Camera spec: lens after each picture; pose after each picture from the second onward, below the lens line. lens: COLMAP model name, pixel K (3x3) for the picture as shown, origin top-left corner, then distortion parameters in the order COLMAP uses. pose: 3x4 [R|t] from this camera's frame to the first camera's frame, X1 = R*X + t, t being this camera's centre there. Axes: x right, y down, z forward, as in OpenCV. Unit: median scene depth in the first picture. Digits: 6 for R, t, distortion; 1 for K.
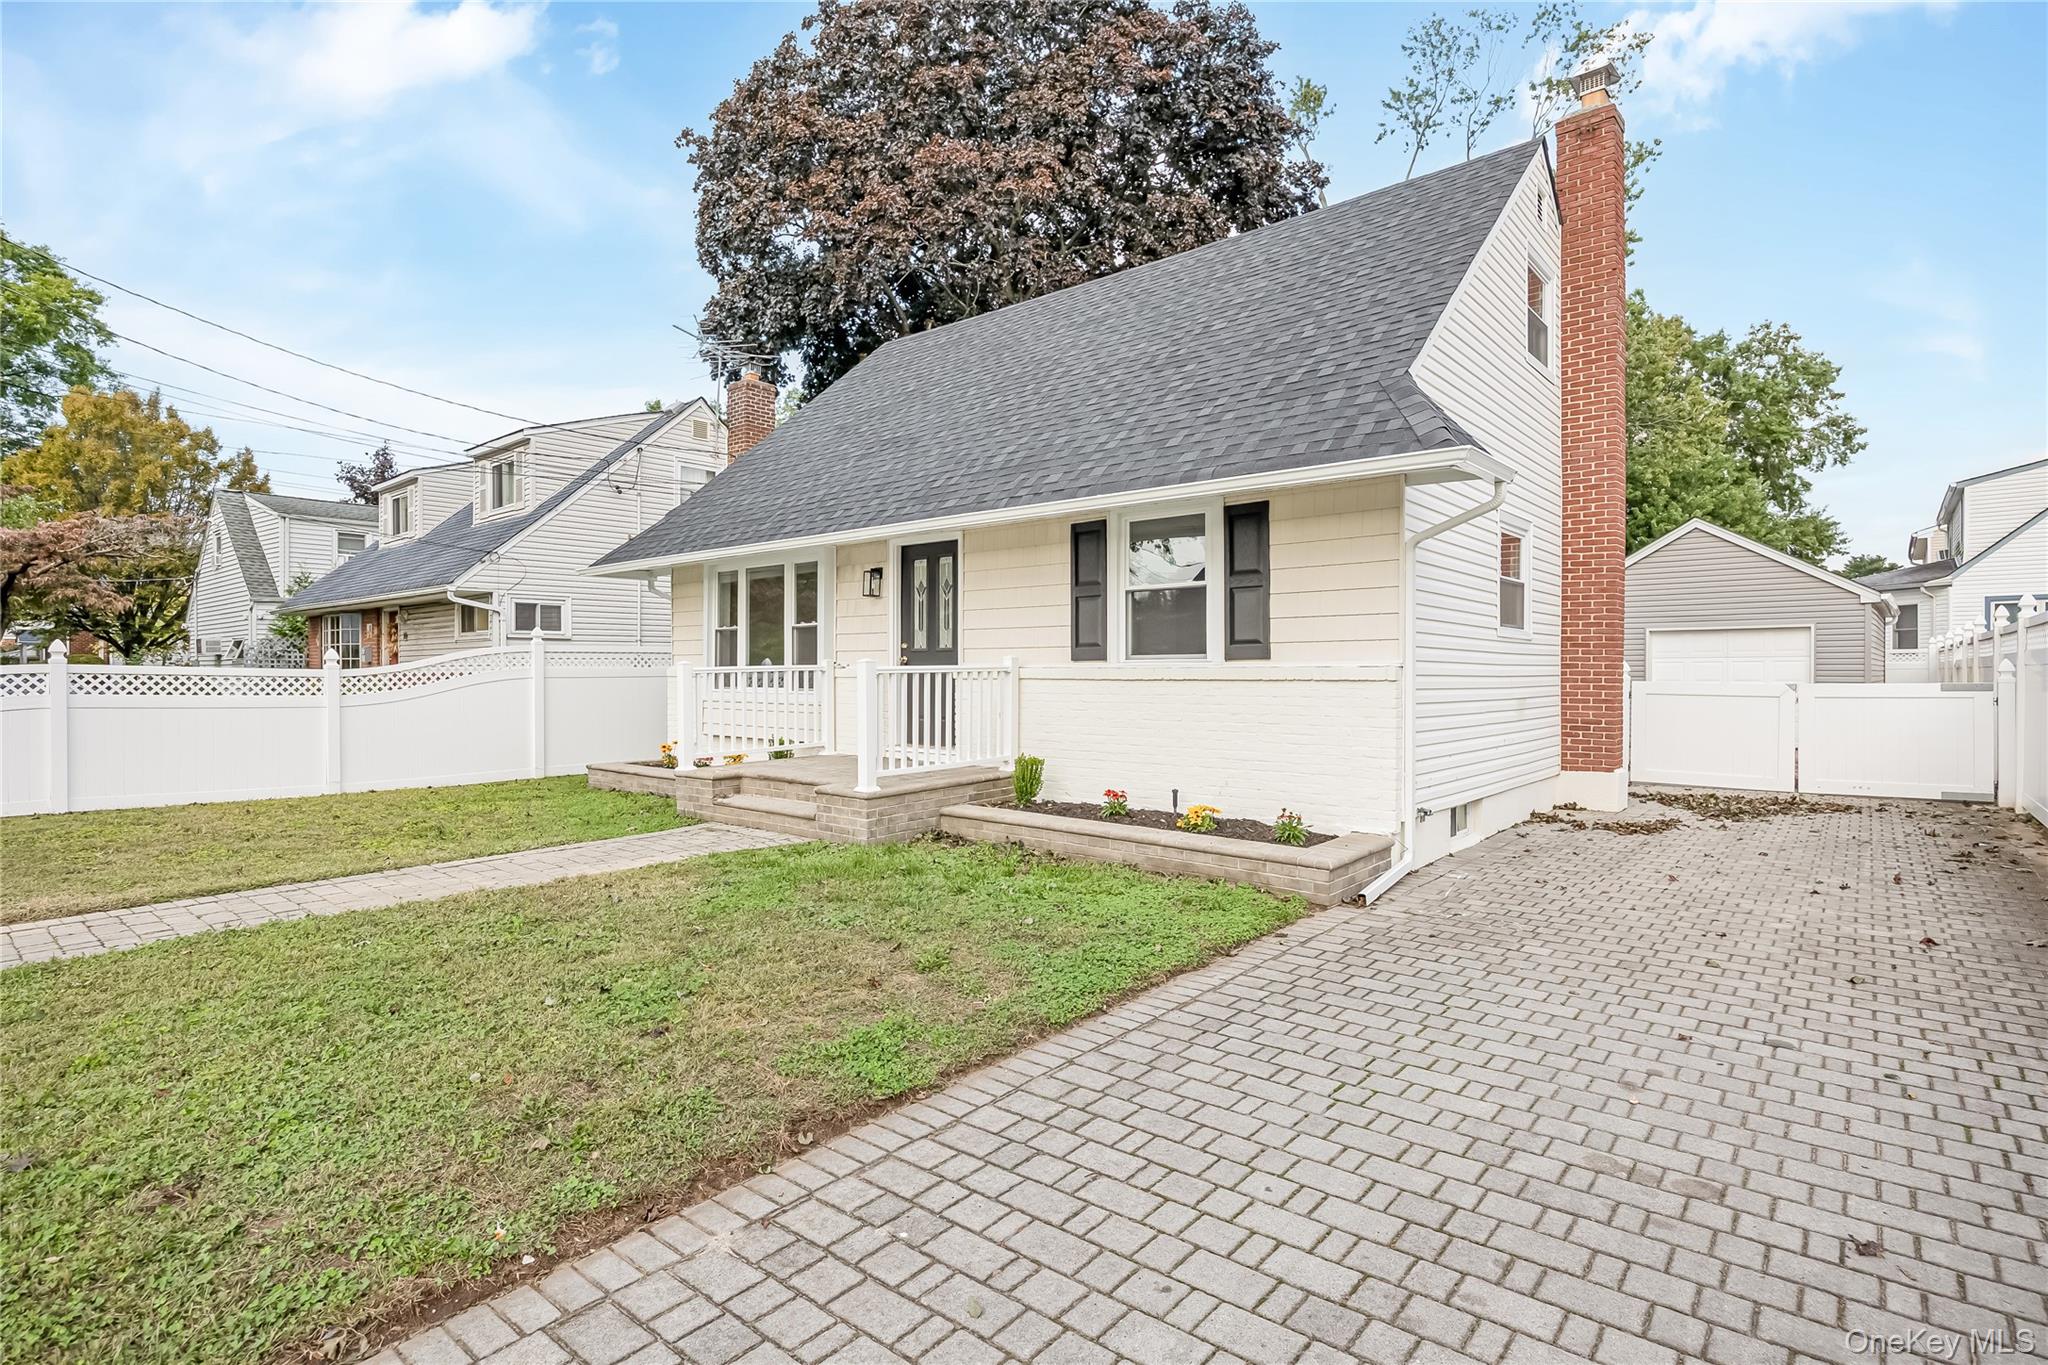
lens RADIAL K [[1023.7, 0, 1023.3], [0, 1023.7, 679.2], [0, 0, 1]] dist [0.001207, 0.000154]
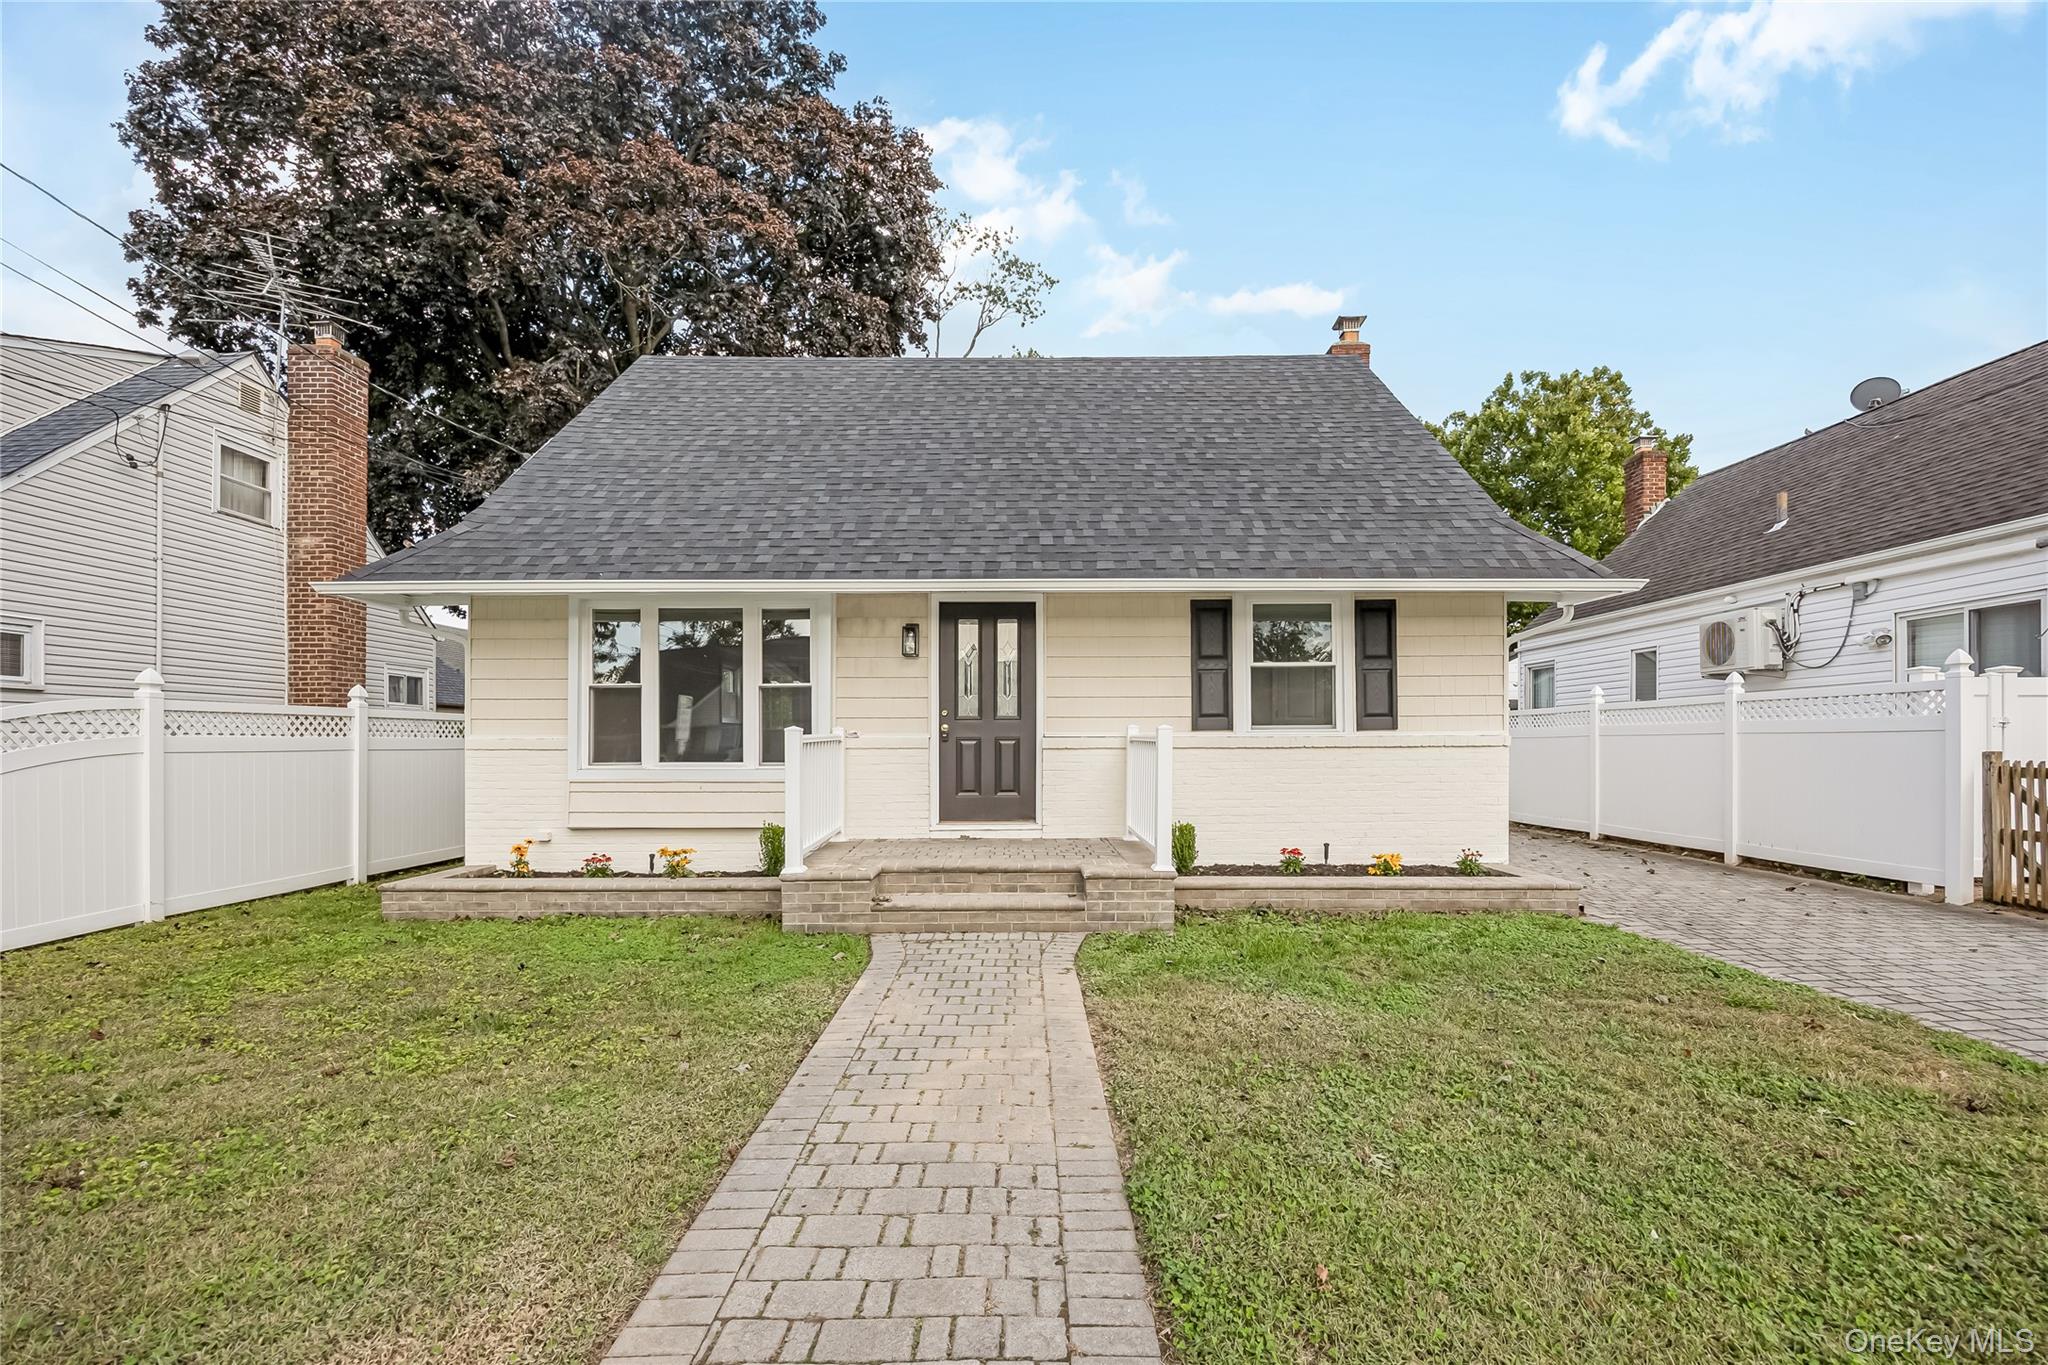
lens RADIAL K [[906.3, 0, 1037.6], [0, 906.3, 737.6], [0, 0, 1]] dist [-0.003884, -0.000378]
pose [[0.757530, -0.002938, 0.652794, -0.682997], [0.007065, 0.999968, -0.003698, -0.007879], [-0.652763, 0.007414, 0.757526, 0.397718]]
